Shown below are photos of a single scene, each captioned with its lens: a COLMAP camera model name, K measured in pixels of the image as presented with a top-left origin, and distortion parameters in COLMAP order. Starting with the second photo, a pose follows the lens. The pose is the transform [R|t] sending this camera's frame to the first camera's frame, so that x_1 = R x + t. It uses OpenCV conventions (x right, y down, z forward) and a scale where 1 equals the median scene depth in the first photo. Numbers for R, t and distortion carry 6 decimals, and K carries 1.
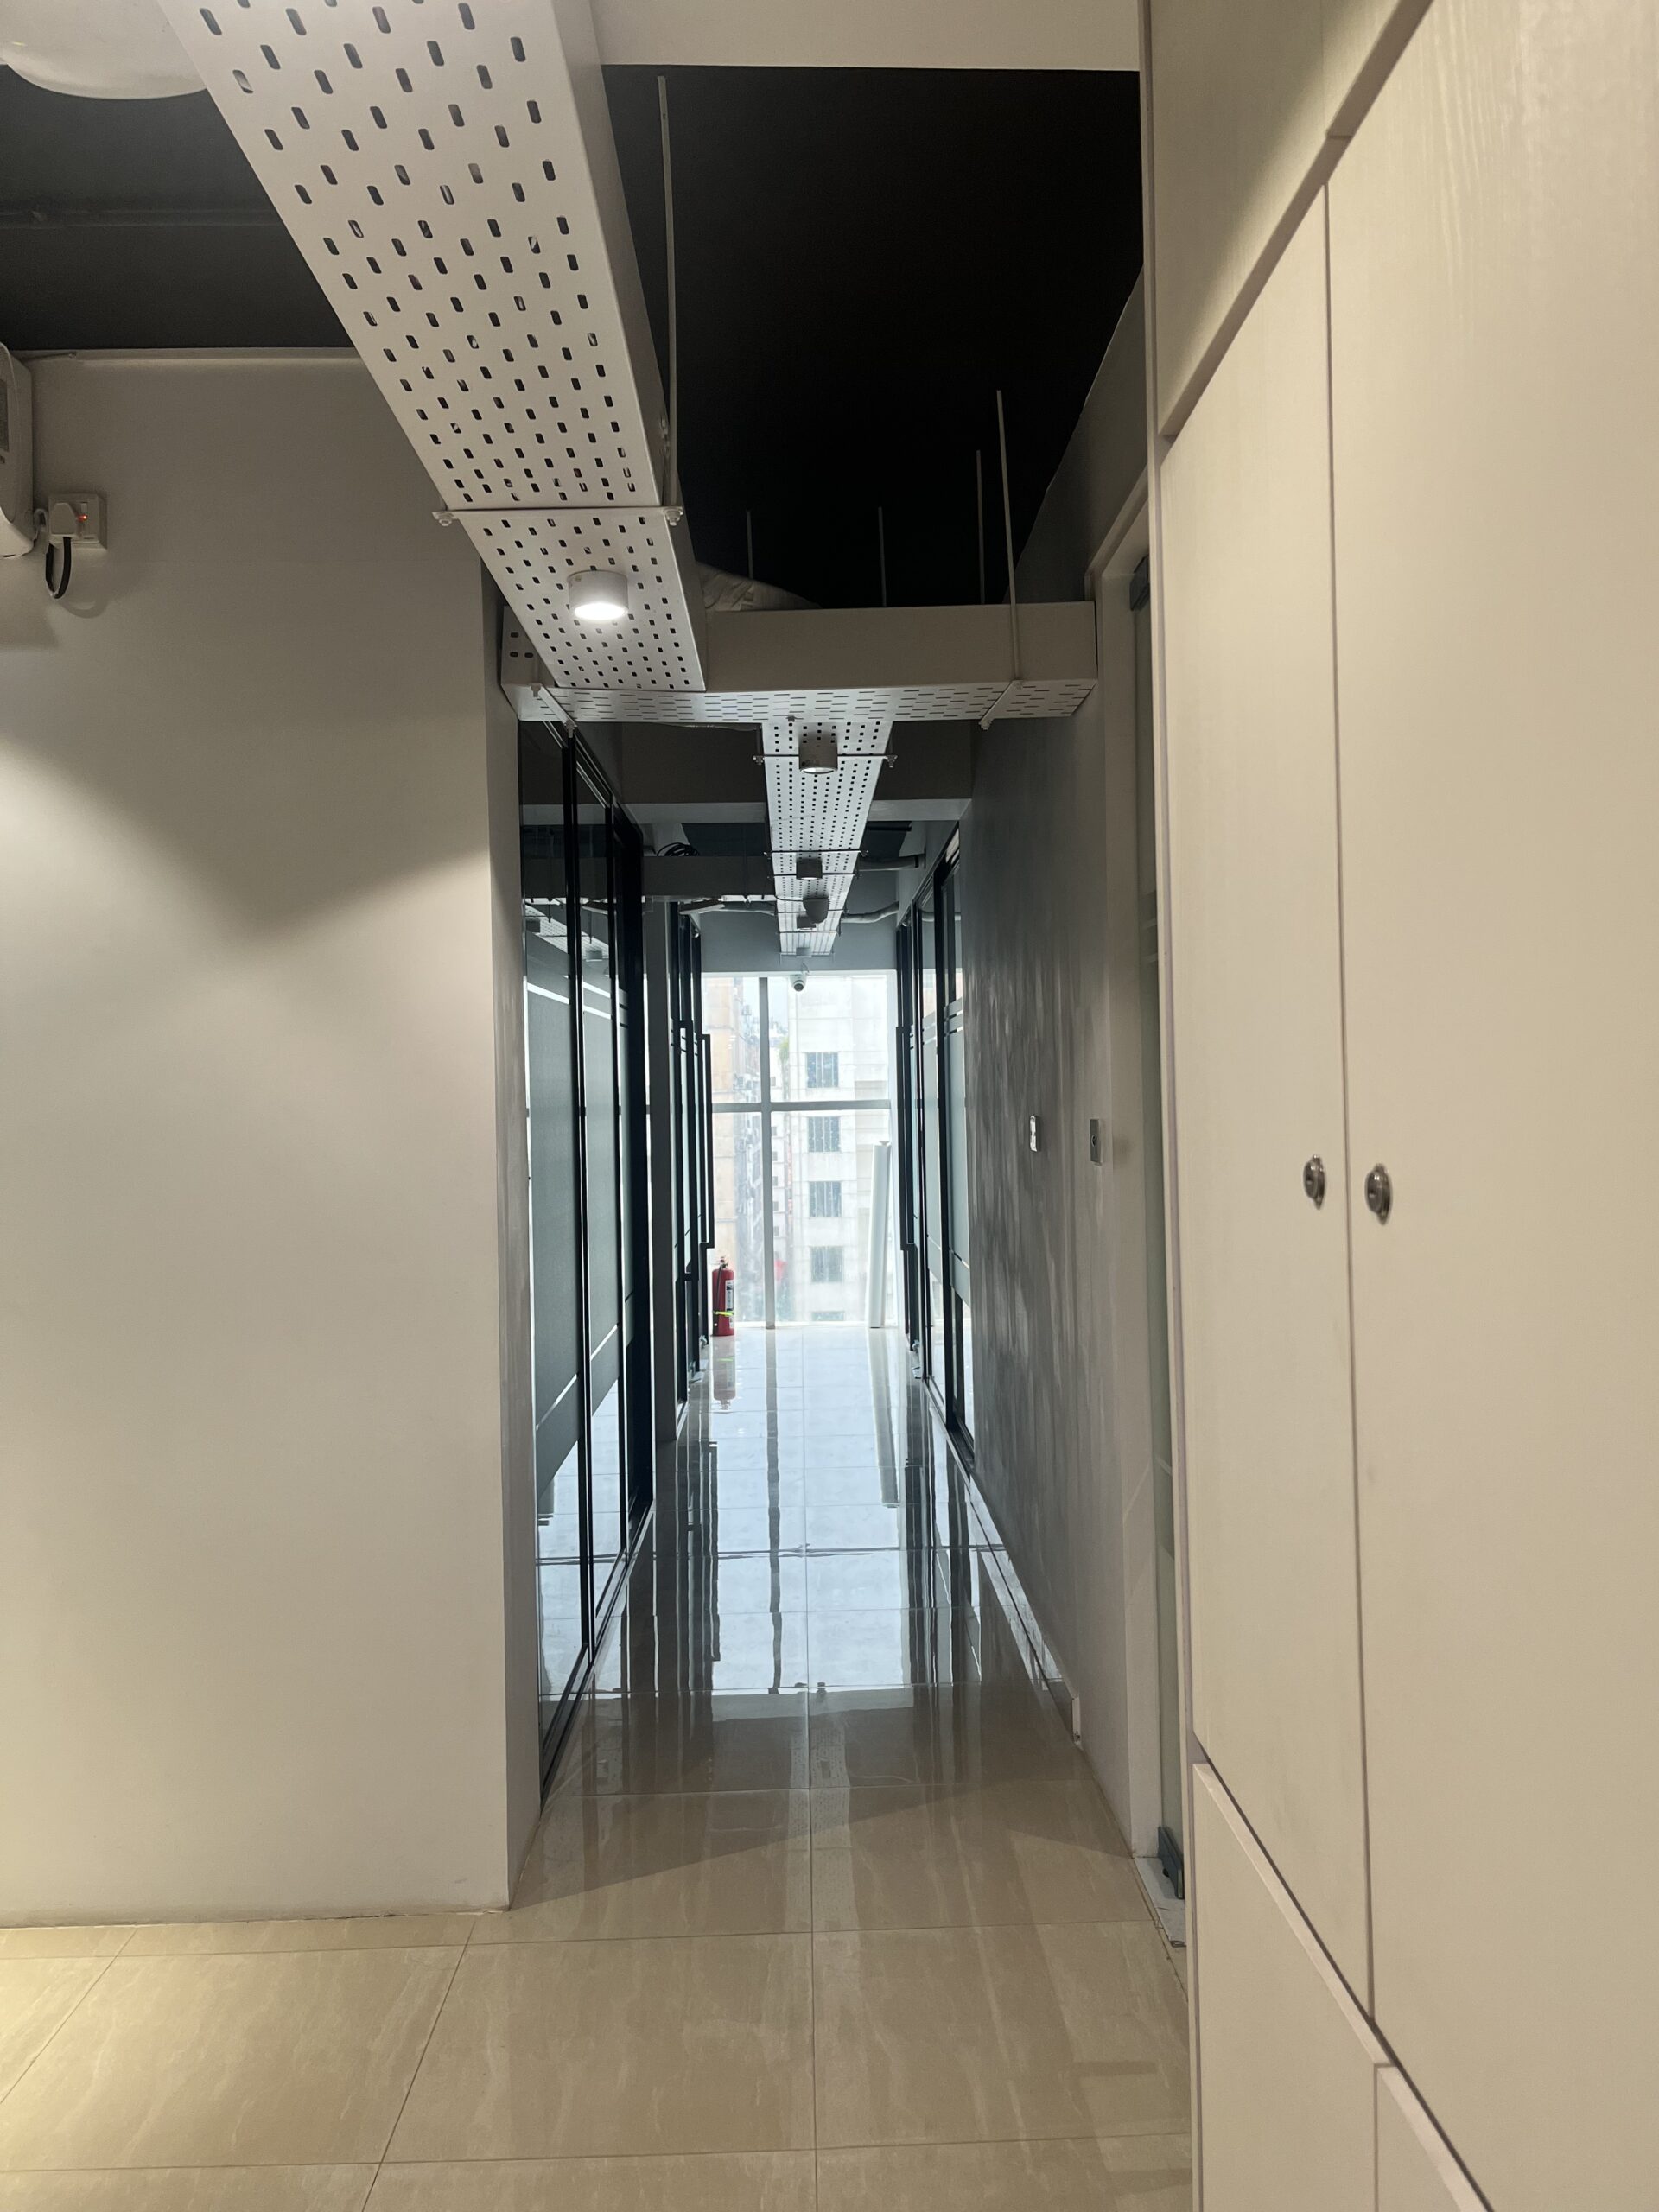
lens RADIAL K [[1663.1, 0, 830.7], [0, 1663.1, 1104.0], [0, 0, 1]] dist [0.064178, -0.083867]
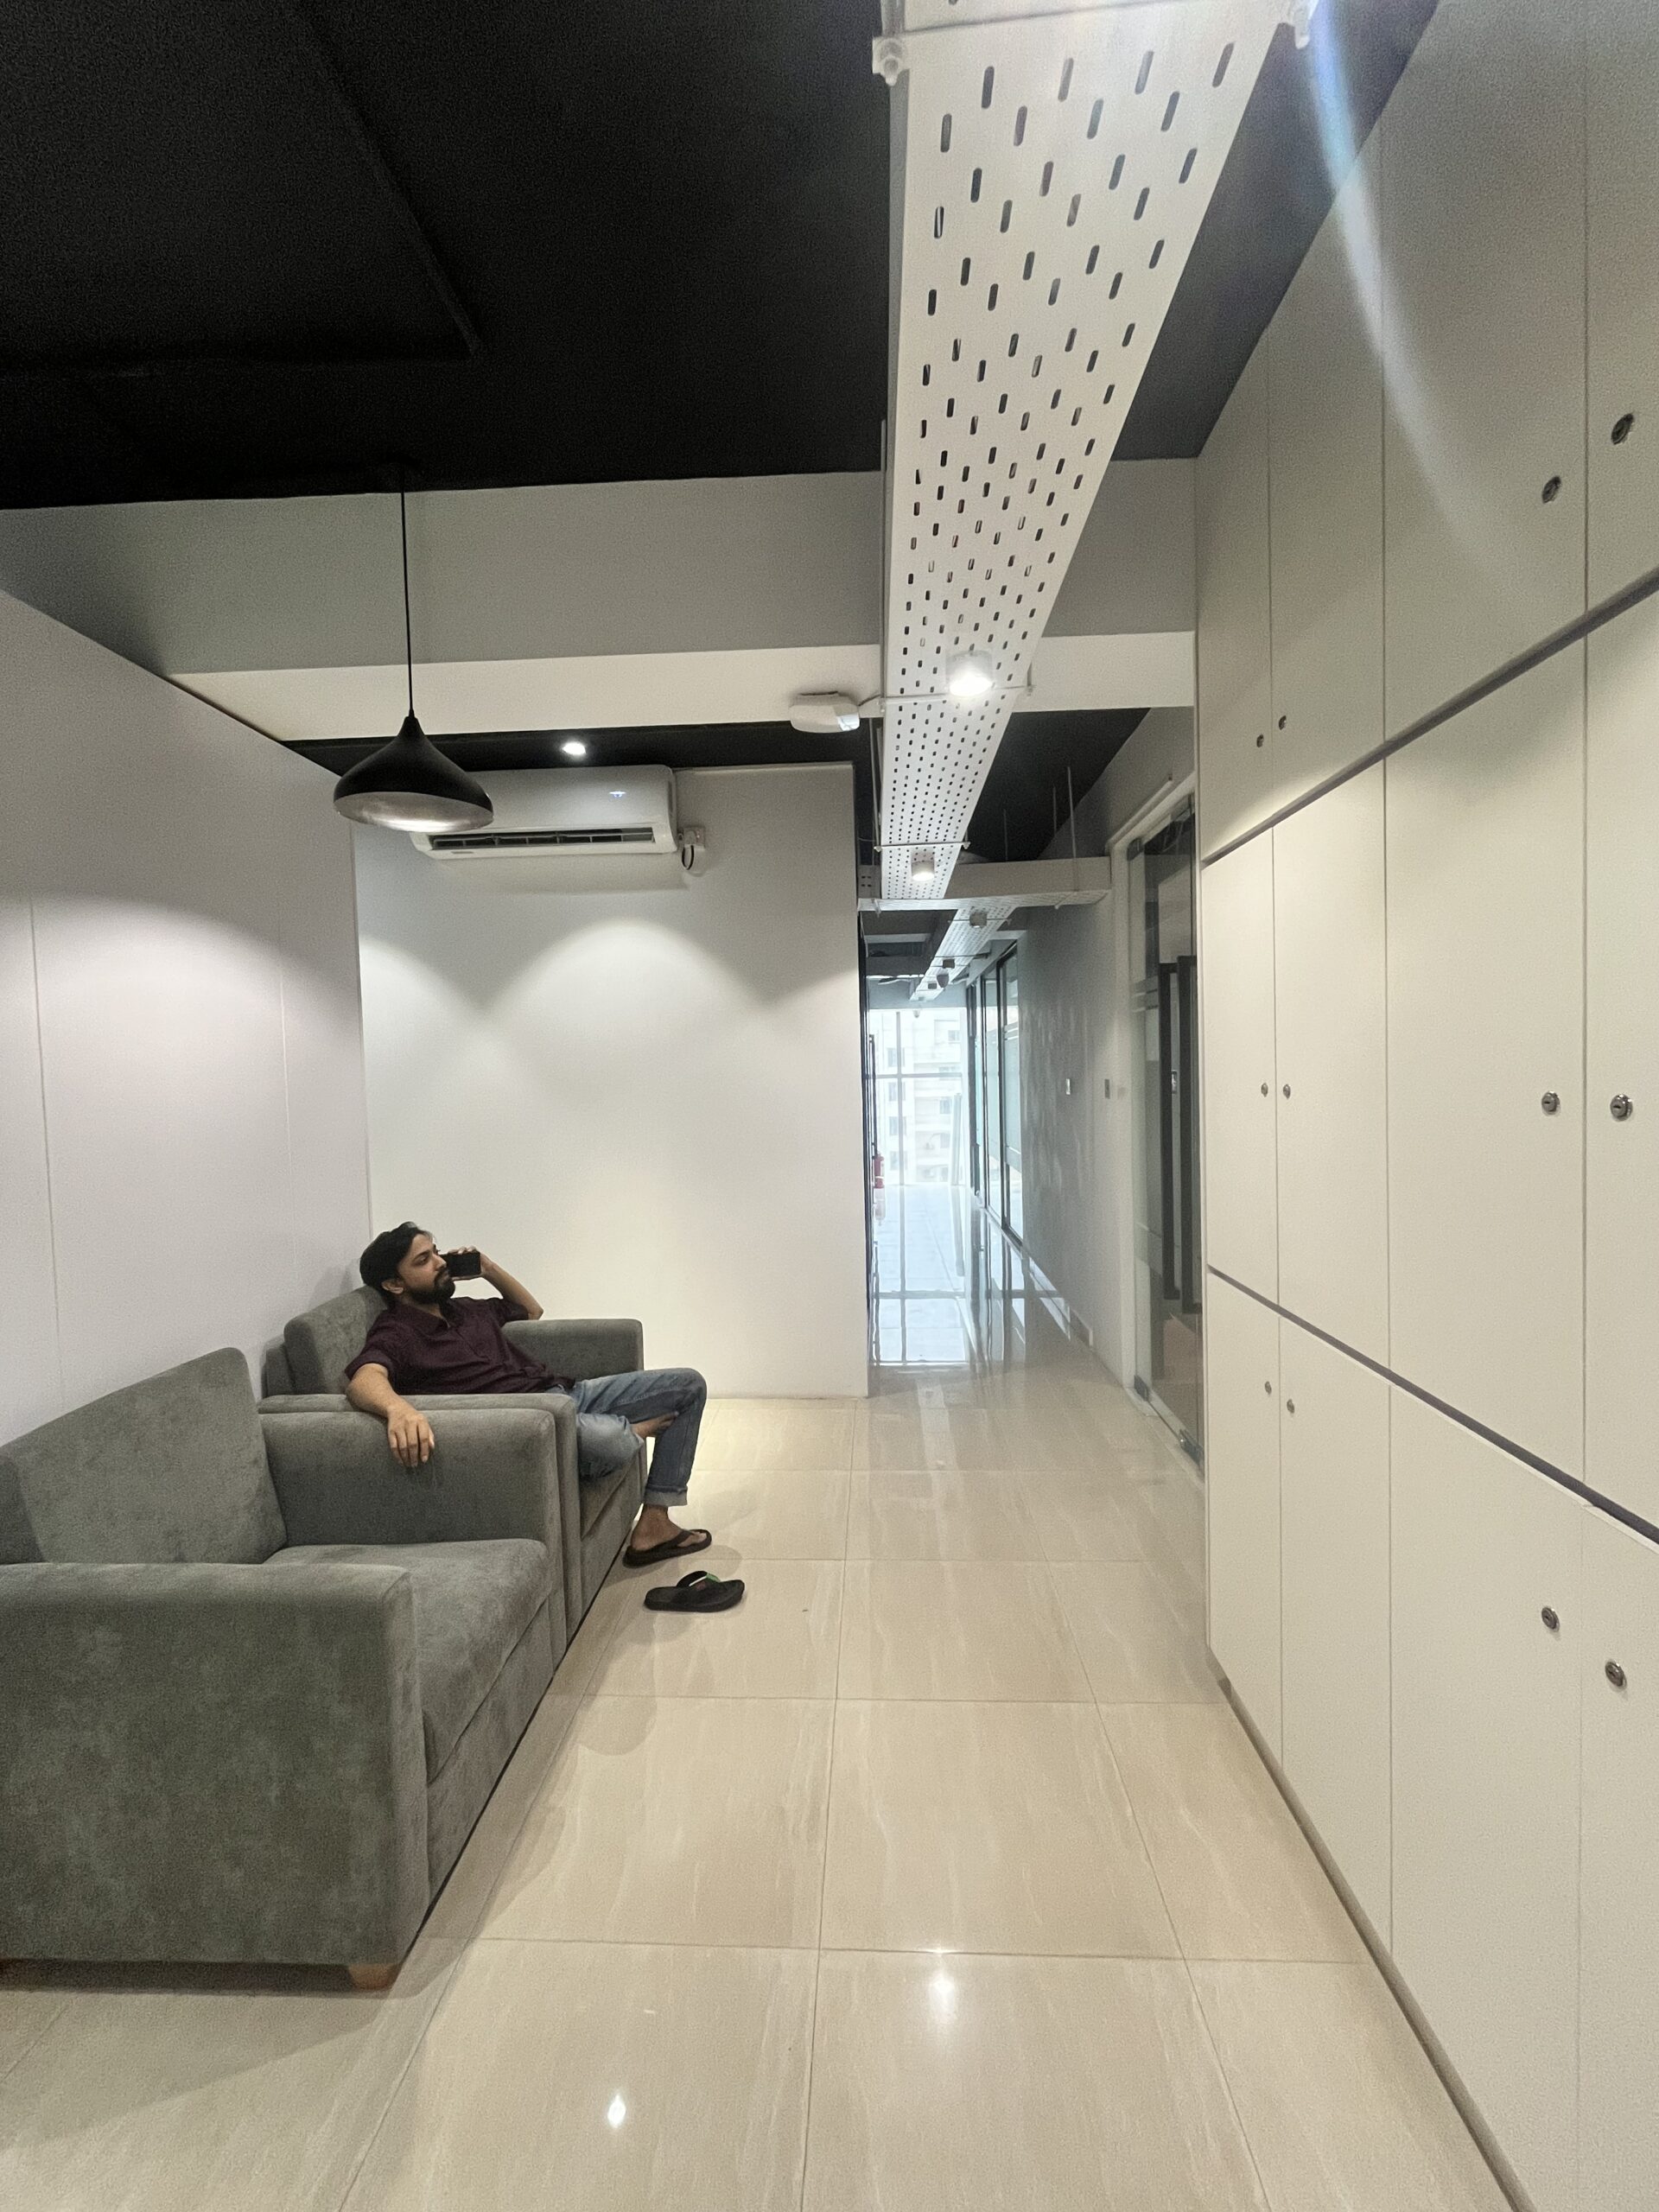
lens RADIAL K [[892.0, 0, 825.3], [0, 892.0, 1100.4], [0, 0, 1]] dist [0.001398, -0.001078]
pose [[0.996890, 0.000251, -0.078801, -0.045347], [0.001979, 0.999600, 0.028228, 0.000983], [0.078777, -0.028296, 0.996491, -0.090936]]
